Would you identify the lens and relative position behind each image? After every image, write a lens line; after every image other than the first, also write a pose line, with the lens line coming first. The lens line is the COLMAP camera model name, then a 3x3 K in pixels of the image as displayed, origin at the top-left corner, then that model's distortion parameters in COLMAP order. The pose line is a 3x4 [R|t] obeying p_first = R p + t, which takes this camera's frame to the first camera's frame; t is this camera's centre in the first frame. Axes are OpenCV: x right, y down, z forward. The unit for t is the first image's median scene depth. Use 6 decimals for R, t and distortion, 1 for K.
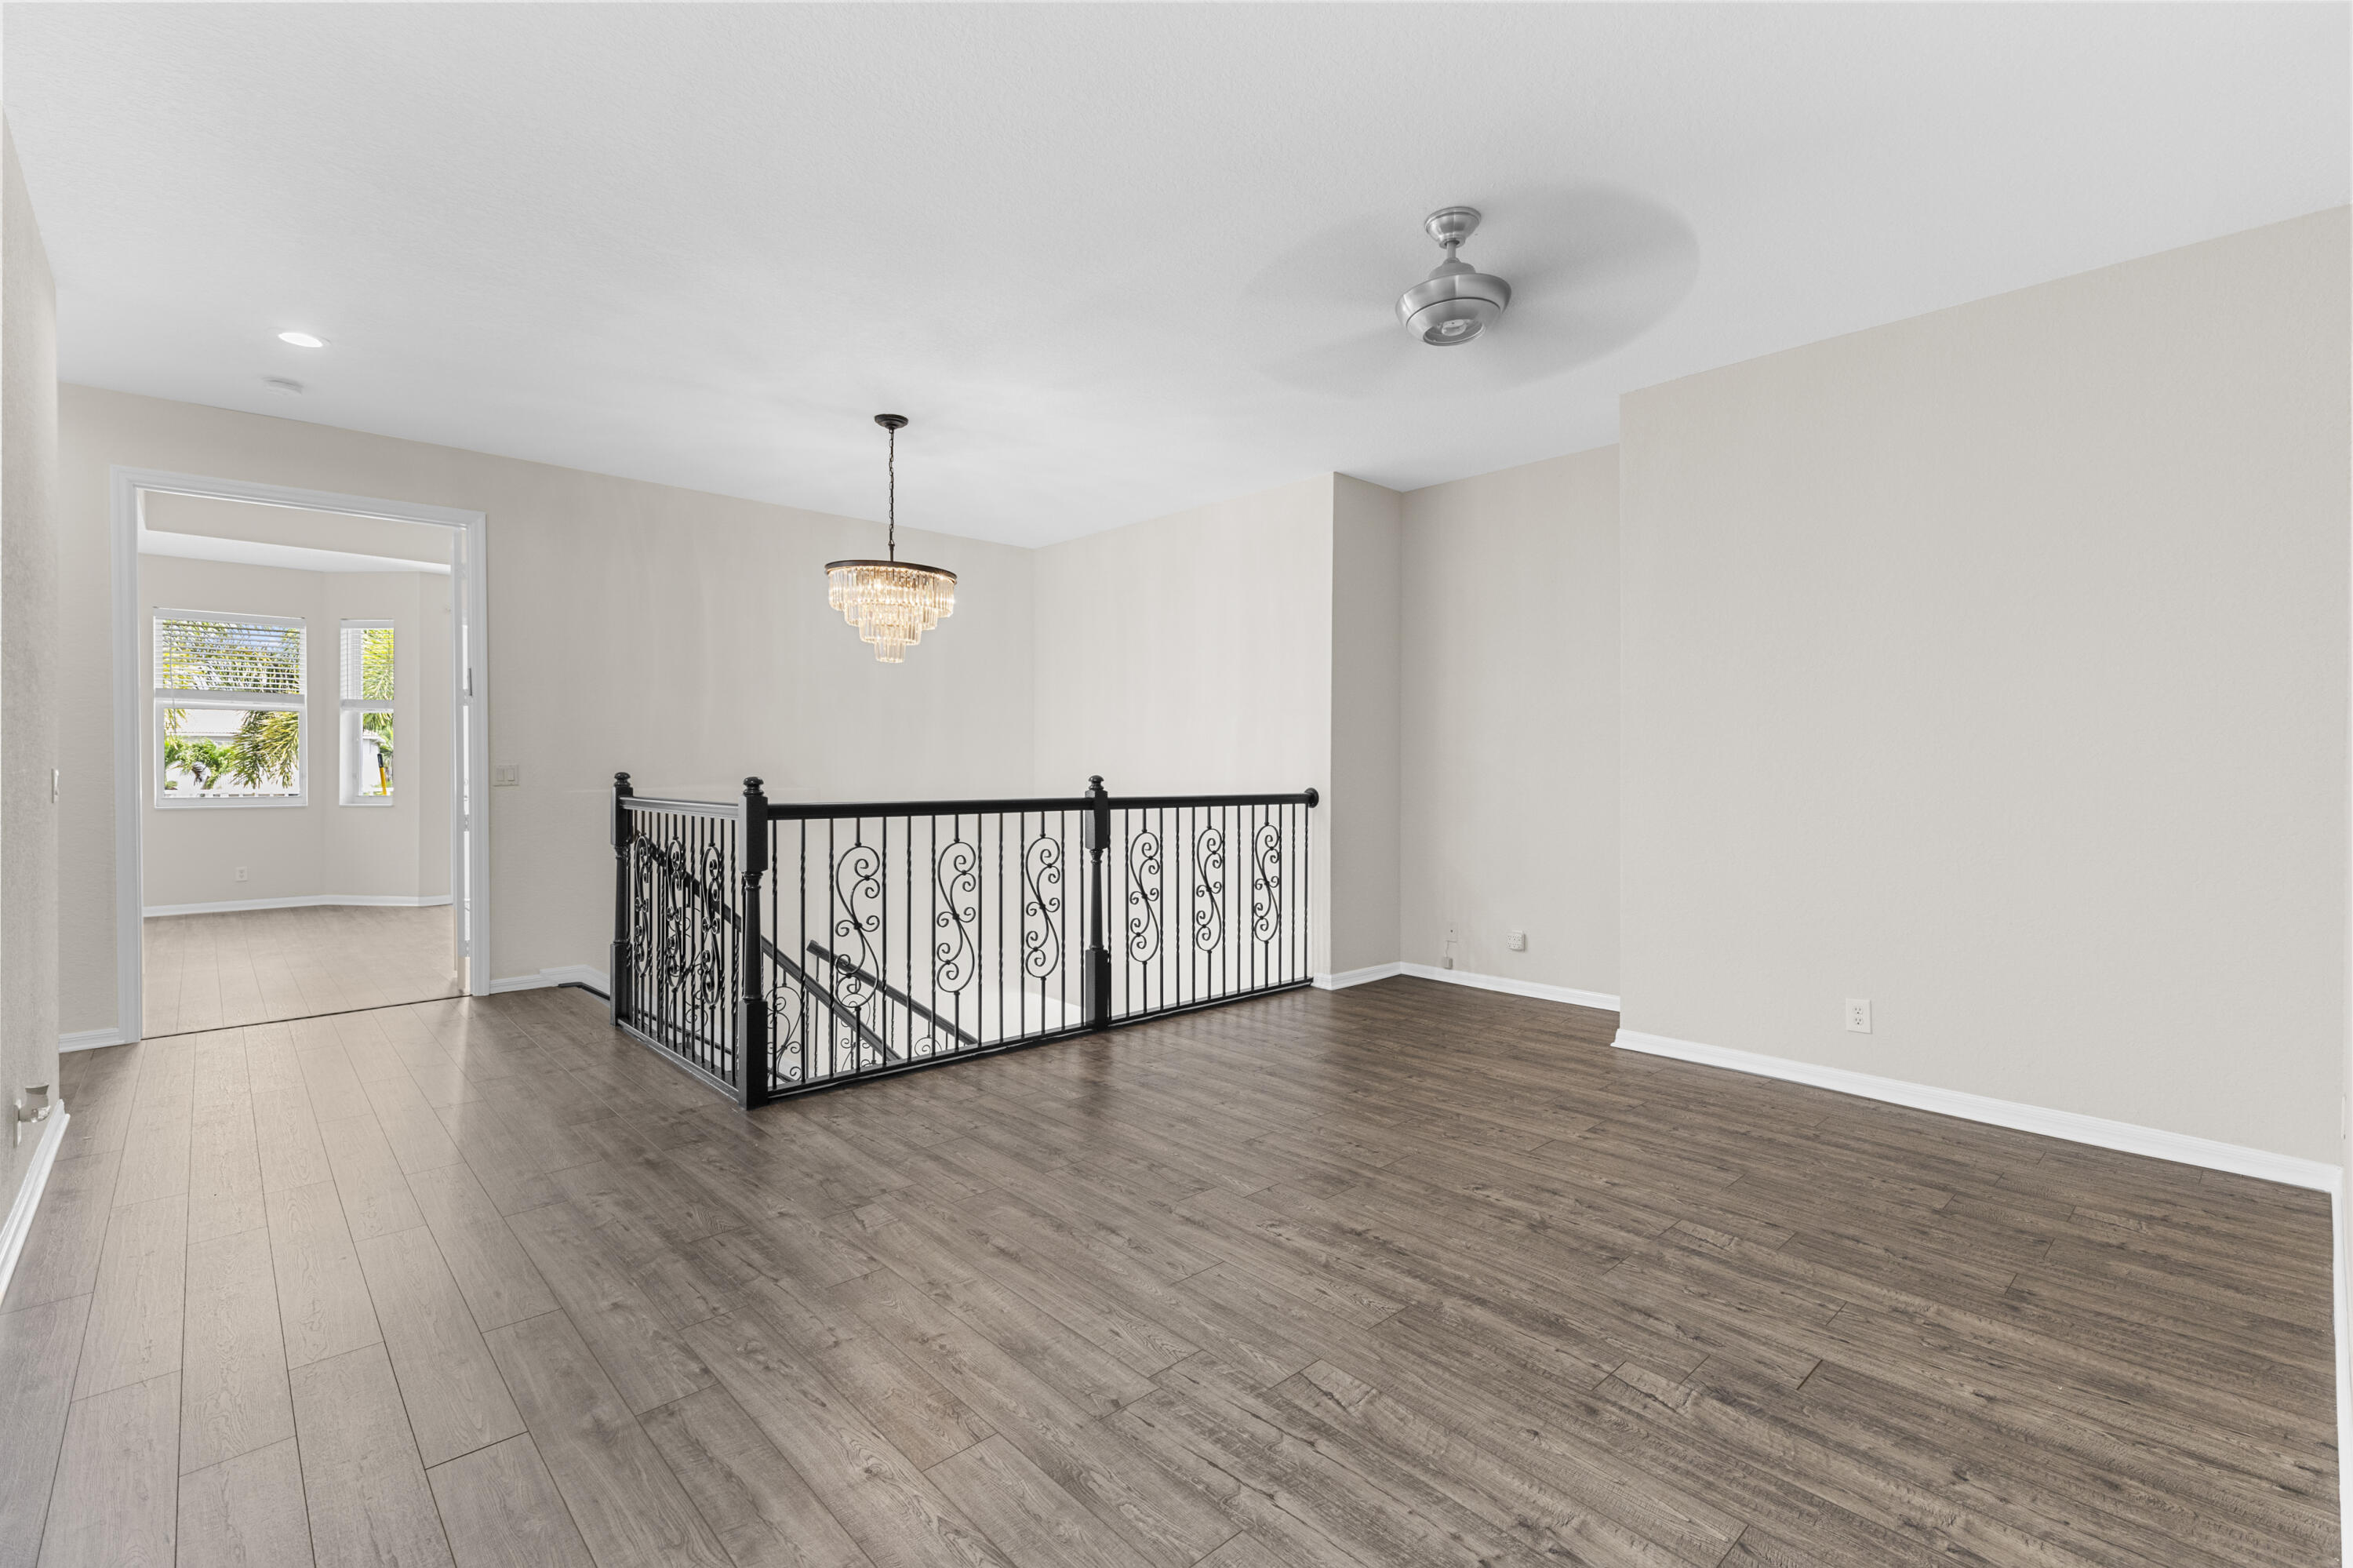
lens RADIAL K [[1051.8, 0, 1175.8], [0, 1051.8, 777.2], [0, 0, 1]] dist [0.005572, -0.002957]
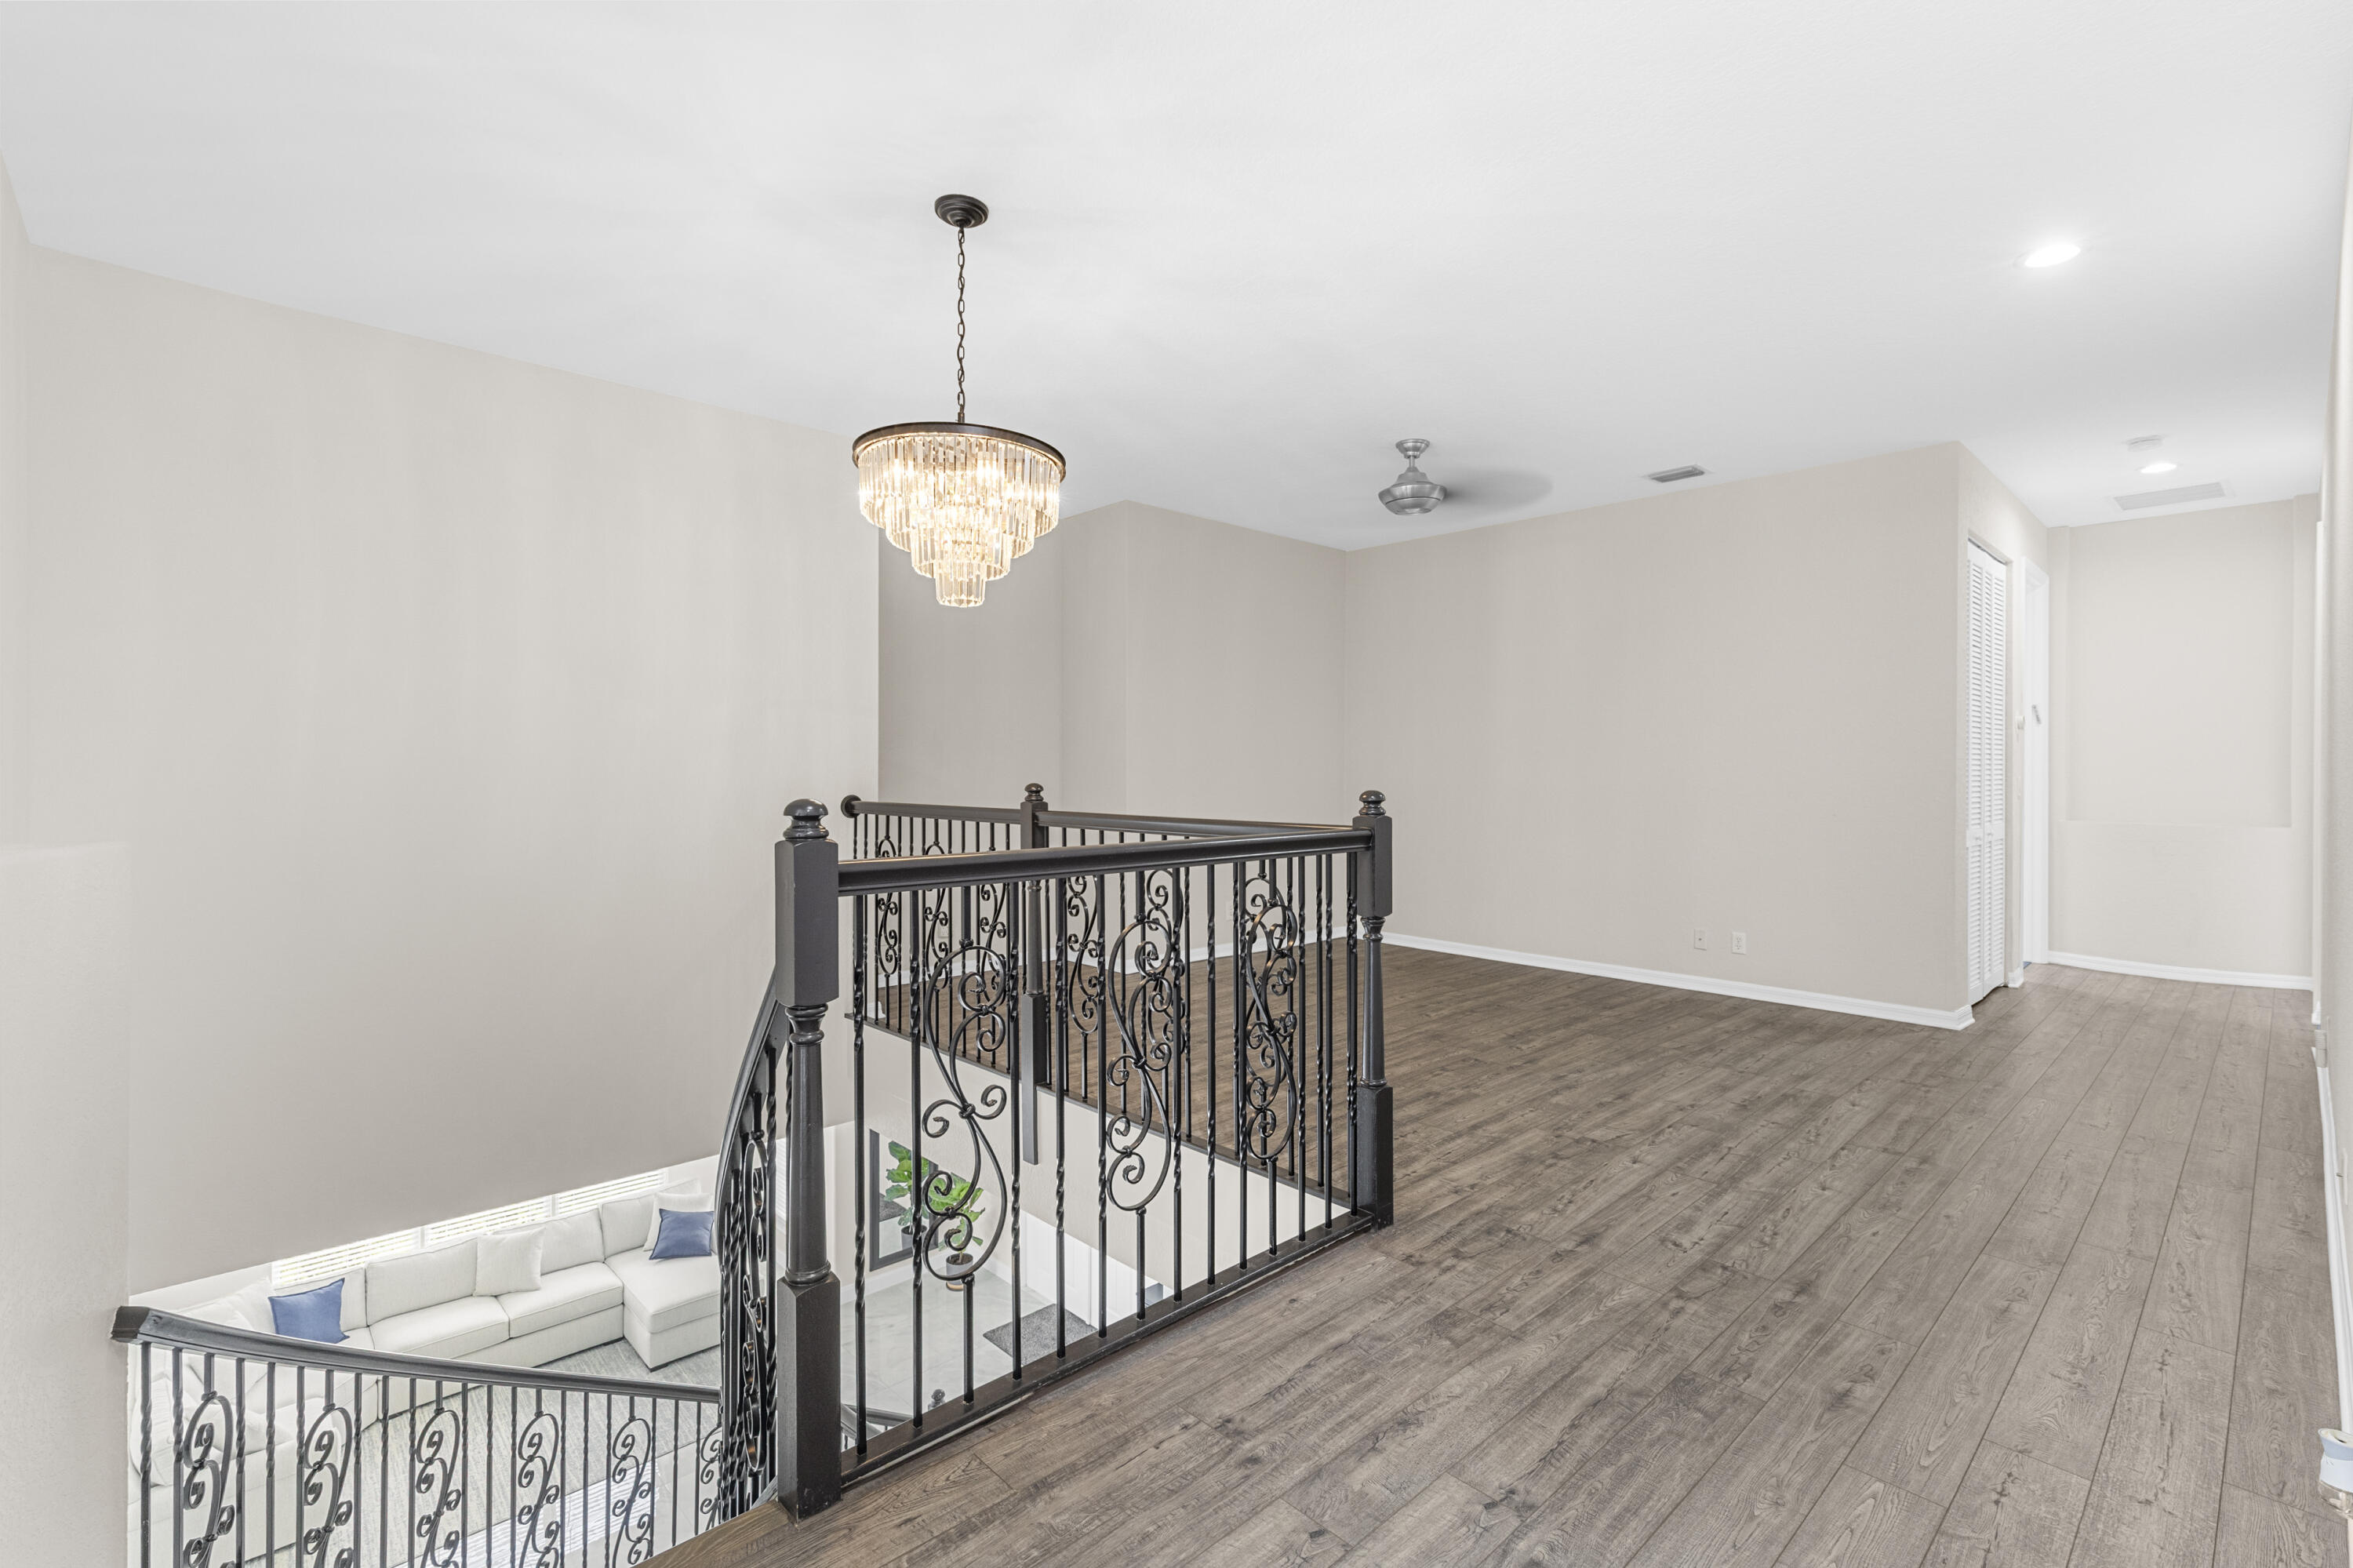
lens RADIAL K [[1051.8, 0, 1170.7], [0, 1051.8, 773.4], [0, 0, 1]] dist [0.005572, -0.002957]
pose [[-0.006249, -0.008300, 0.999946, -1.516091], [0.008961, 0.999925, 0.008355, -0.029181], [-0.999940, 0.009013, -0.006174, 1.501097]]
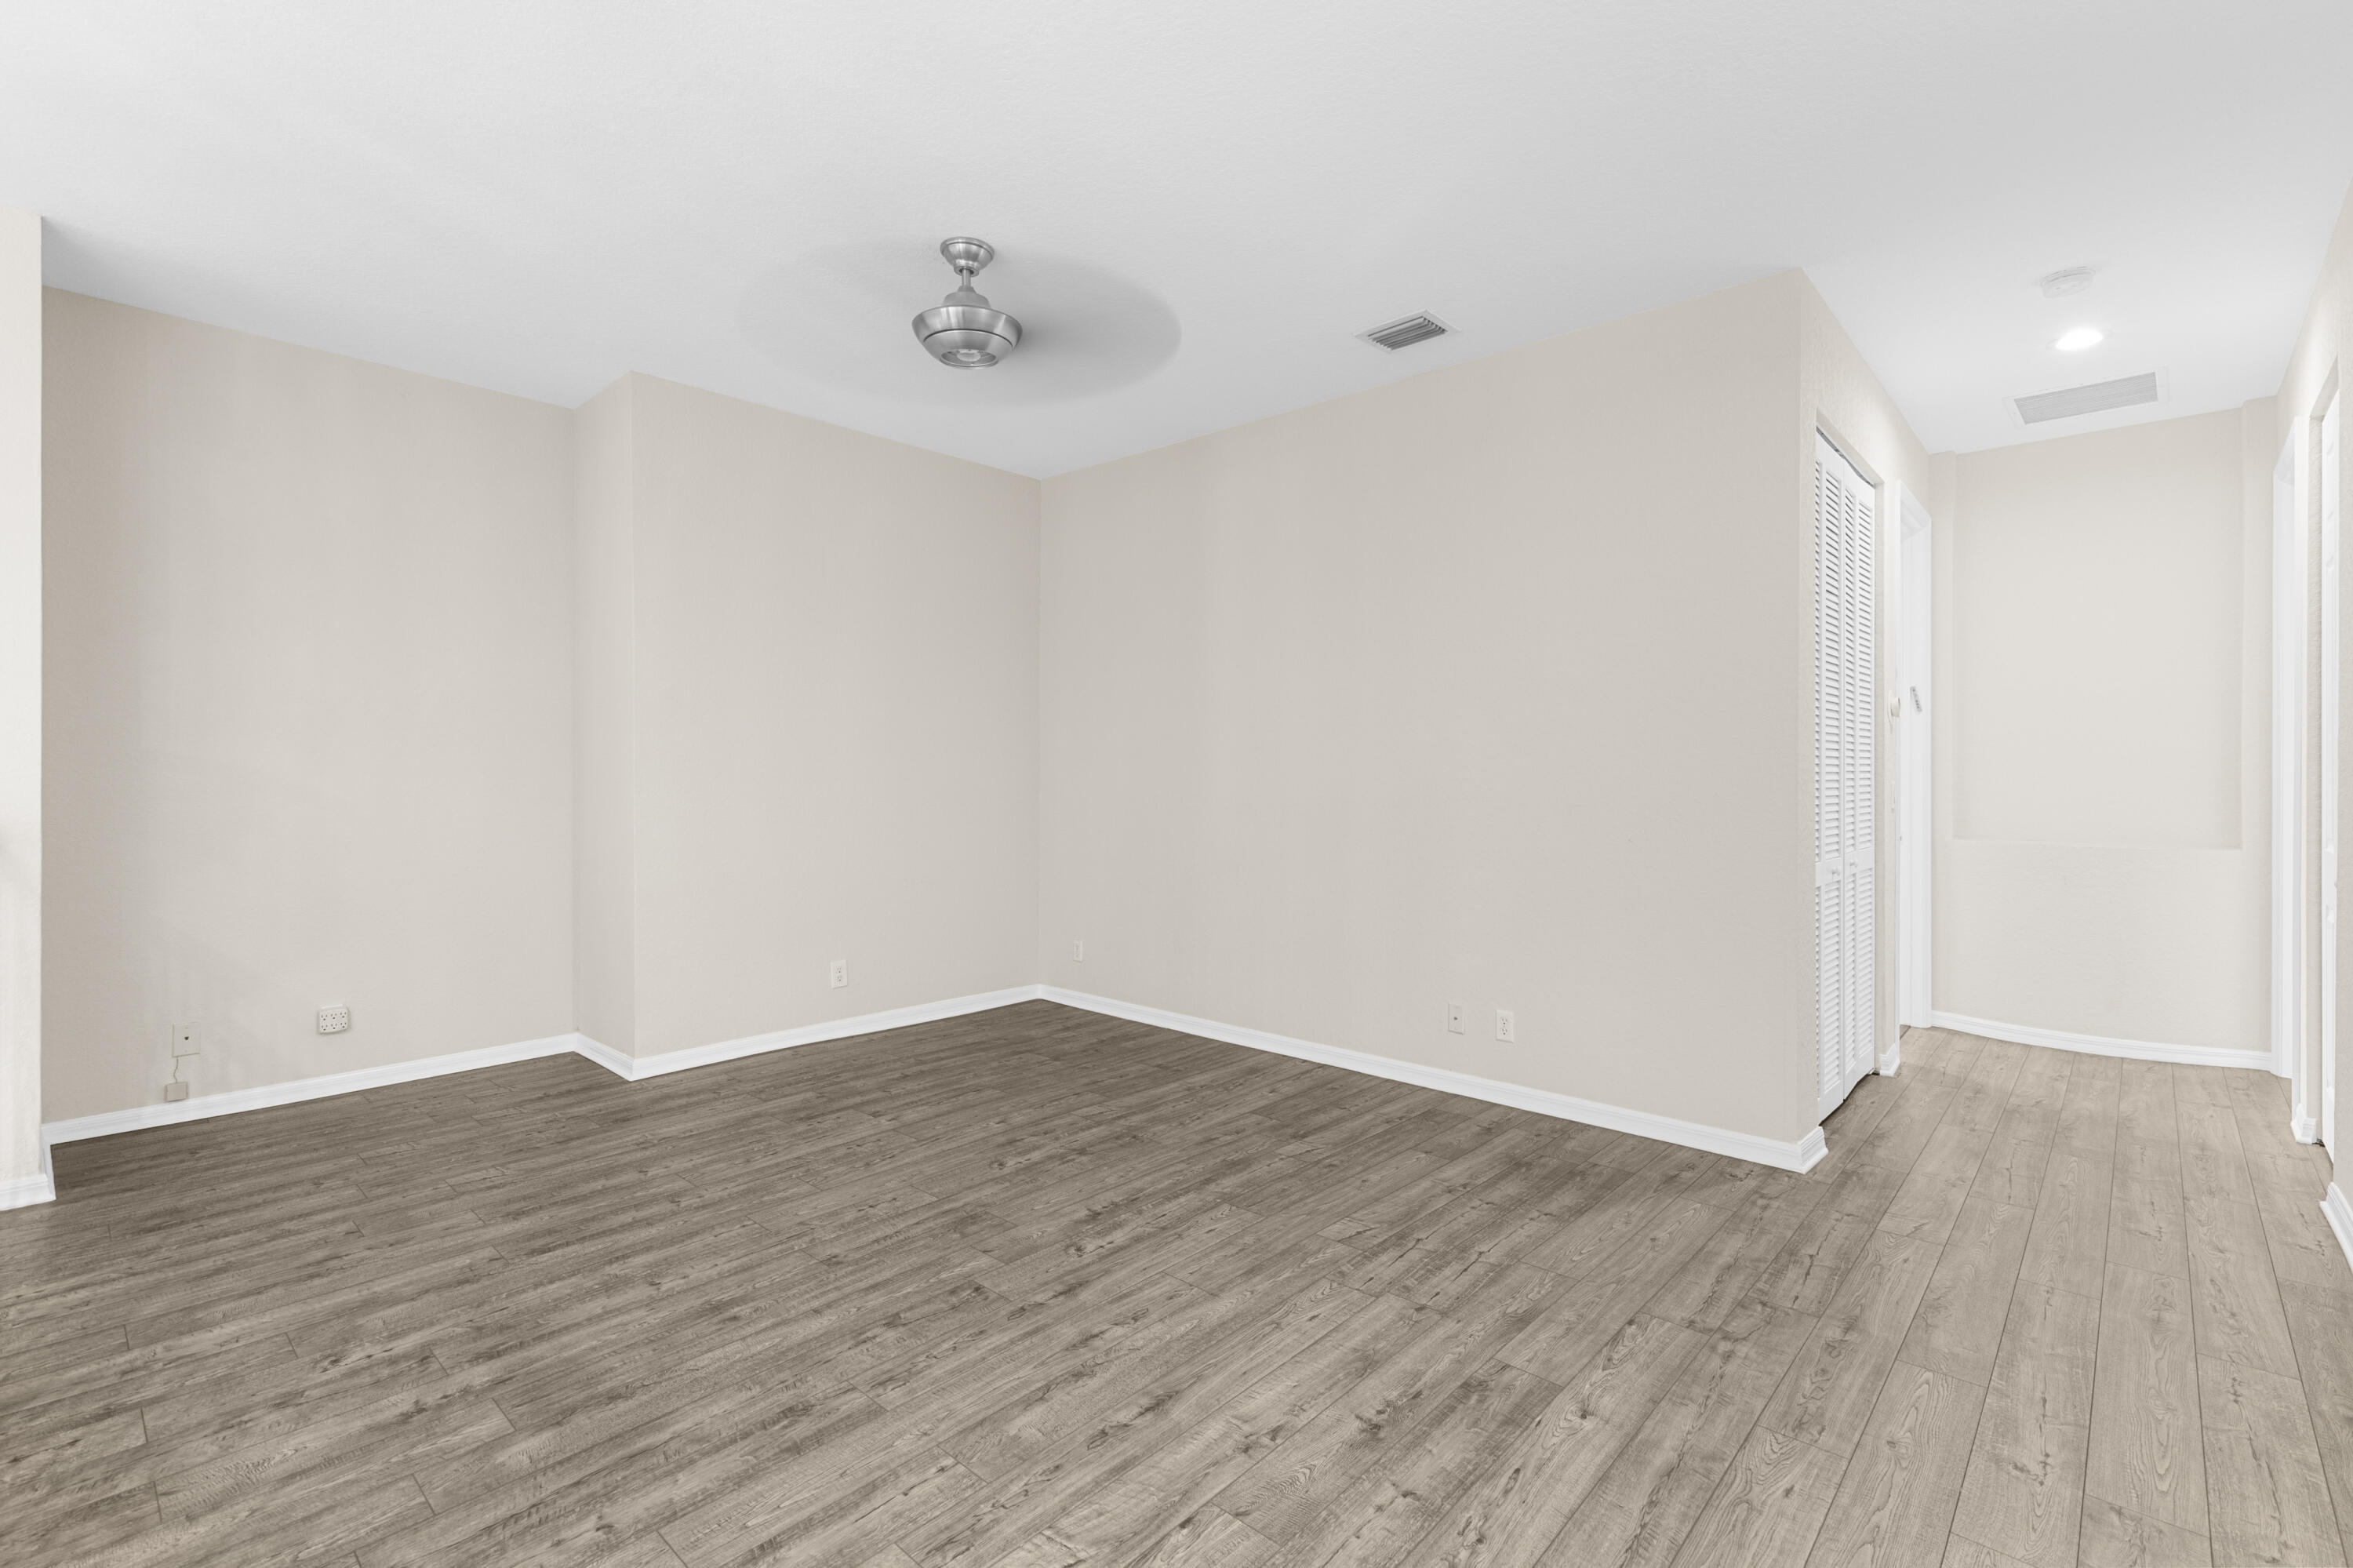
lens RADIAL K [[1051.8, 0, 1178.5], [0, 1051.8, 774.3], [0, 0, 1]] dist [0.005572, -0.002957]
pose [[-0.081256, -0.005635, 0.996677, -0.855266], [0.010193, 0.999927, 0.006484, -0.020628], [-0.996641, 0.010686, -0.081192, 0.946495]]
